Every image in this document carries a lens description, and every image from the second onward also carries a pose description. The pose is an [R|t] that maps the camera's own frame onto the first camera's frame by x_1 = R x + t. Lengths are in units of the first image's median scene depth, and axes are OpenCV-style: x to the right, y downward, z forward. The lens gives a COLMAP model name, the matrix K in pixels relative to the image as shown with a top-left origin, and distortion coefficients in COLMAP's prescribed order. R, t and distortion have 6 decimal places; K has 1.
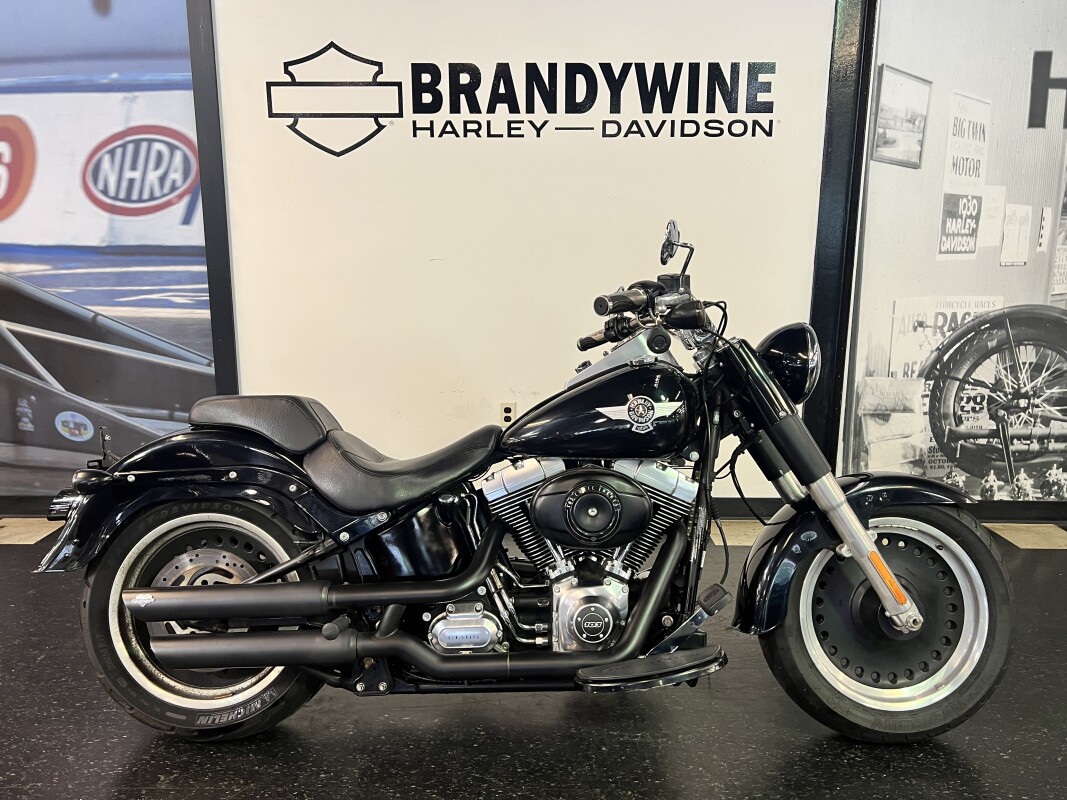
lens RADIAL K [[812.9, 0, 532.2], [0, 812.9, 396.9], [0, 0, 1]] dist [0.040712, -0.042148]
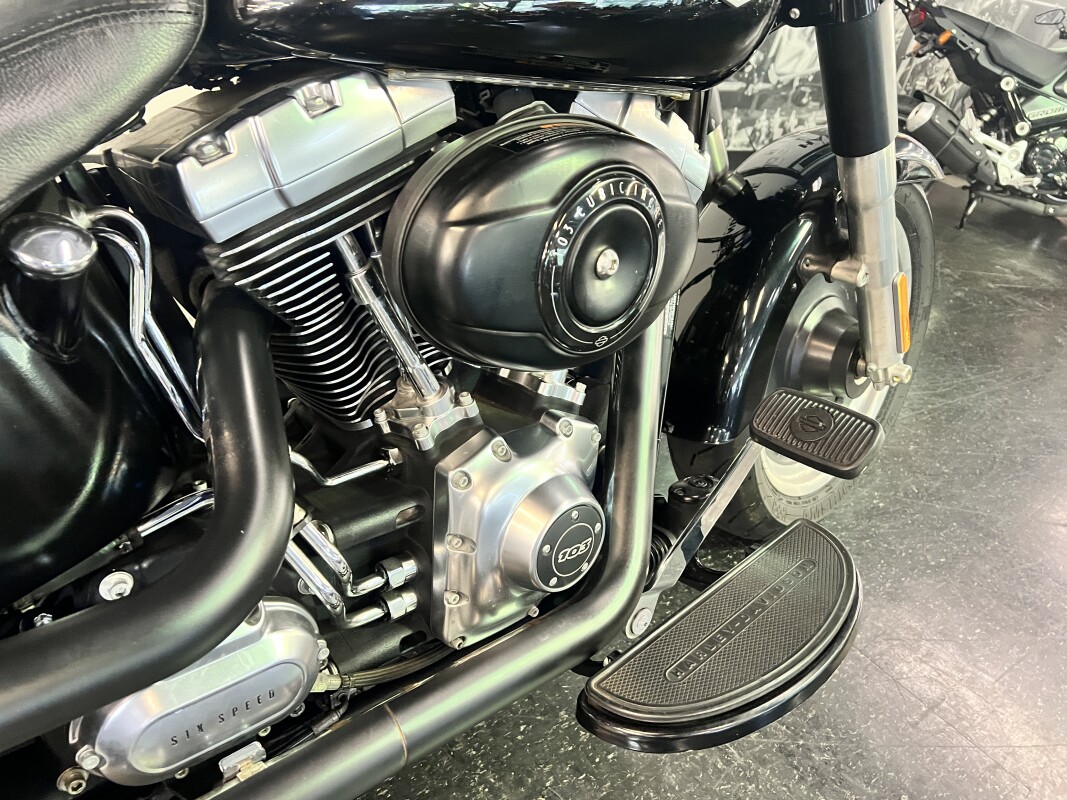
lens RADIAL K [[812.9, 0, 530.7], [0, 812.9, 409.4], [0, 0, 1]] dist [0.040712, -0.042148]
pose [[0.752894, -0.210152, 0.623688, -0.155890], [-0.084553, 0.908911, 0.408328, 0.061472], [-0.652688, -0.360162, 0.666545, 0.739686]]
